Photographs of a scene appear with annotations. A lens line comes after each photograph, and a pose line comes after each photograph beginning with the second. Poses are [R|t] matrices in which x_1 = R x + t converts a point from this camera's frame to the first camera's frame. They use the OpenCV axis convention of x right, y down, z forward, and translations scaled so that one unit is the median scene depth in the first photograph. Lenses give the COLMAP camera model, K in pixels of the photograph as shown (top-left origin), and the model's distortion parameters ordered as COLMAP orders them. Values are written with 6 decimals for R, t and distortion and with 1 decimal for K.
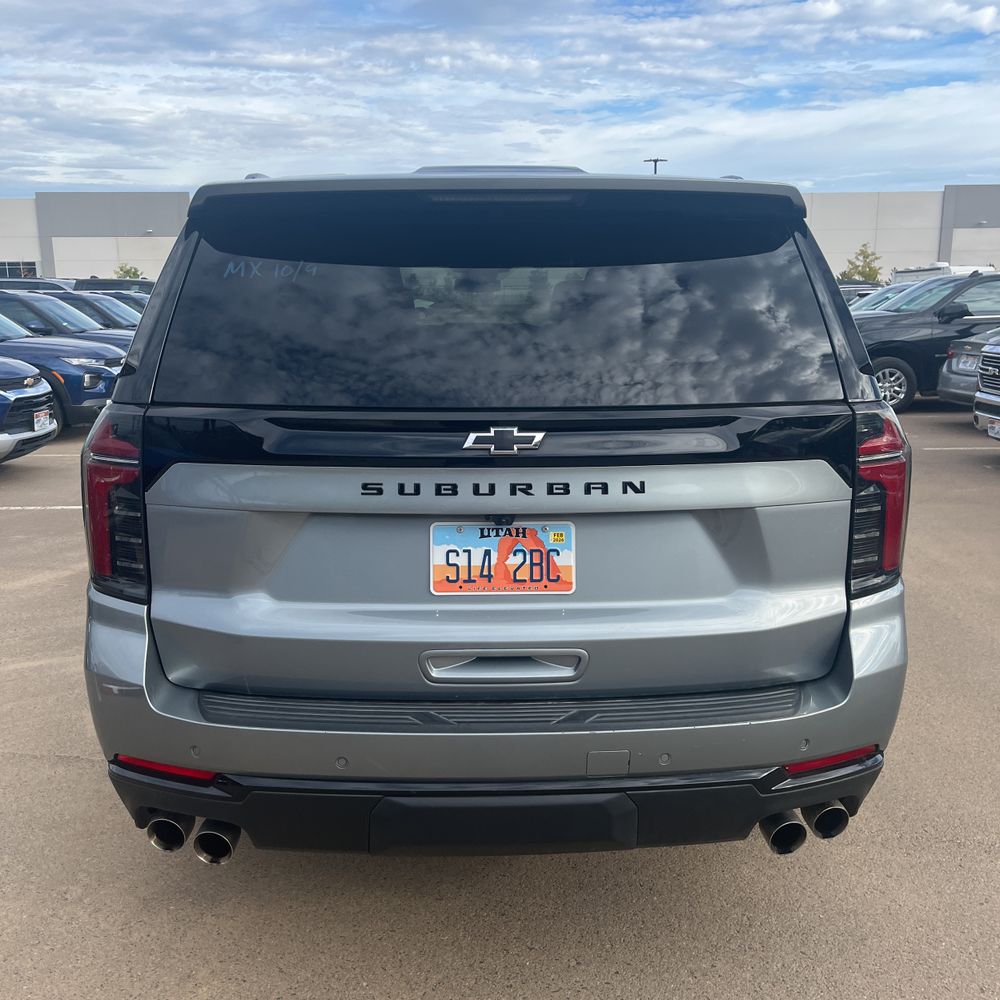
lens RADIAL K [[1018.2, 0, 506.6], [0, 1018.2, 500.5], [0, 0, 1]] dist [0.036712, -0.041878]
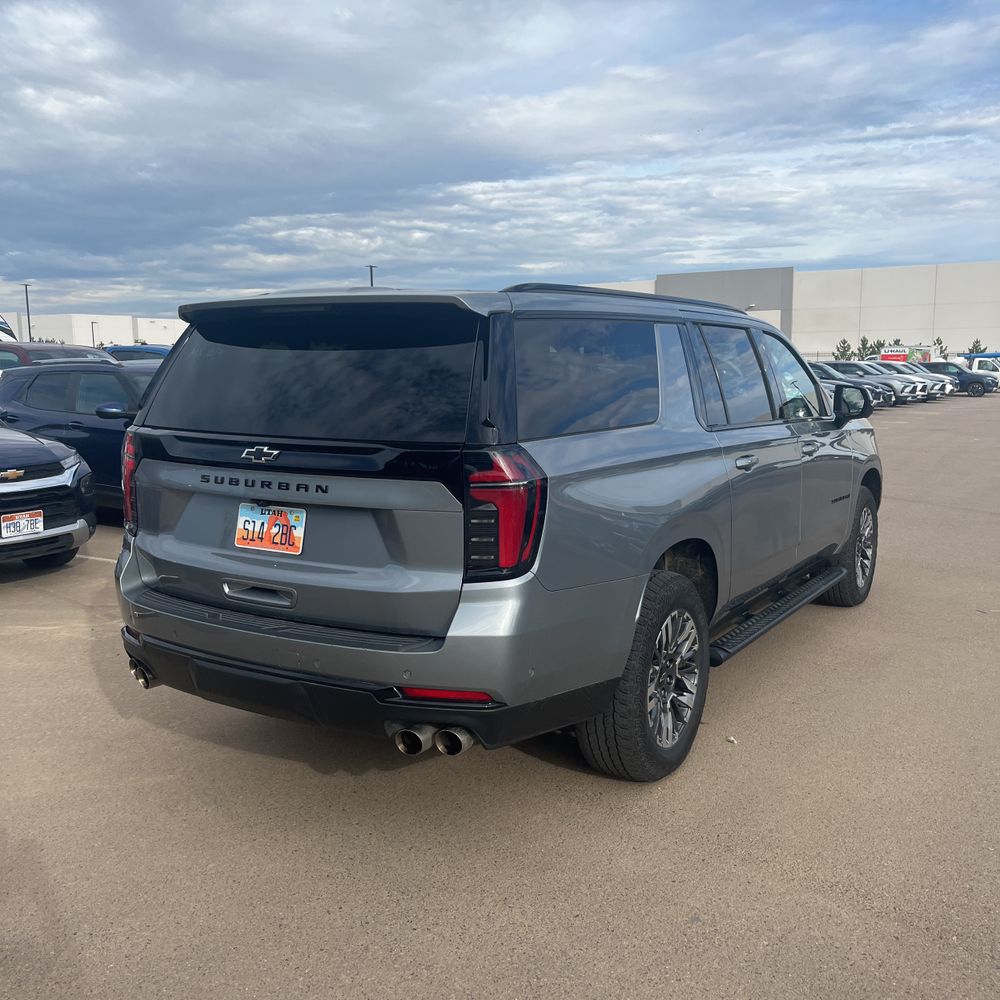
lens RADIAL K [[1029.4, 0, 502.4], [0, 1029.4, 502.5], [0, 0, 1]] dist [0.015804, -0.022938]
pose [[0.825190, 0.076318, -0.559676, 1.217514], [-0.113356, 0.993048, -0.031718, 0.026189], [0.553364, 0.089616, 0.828104, -0.157954]]
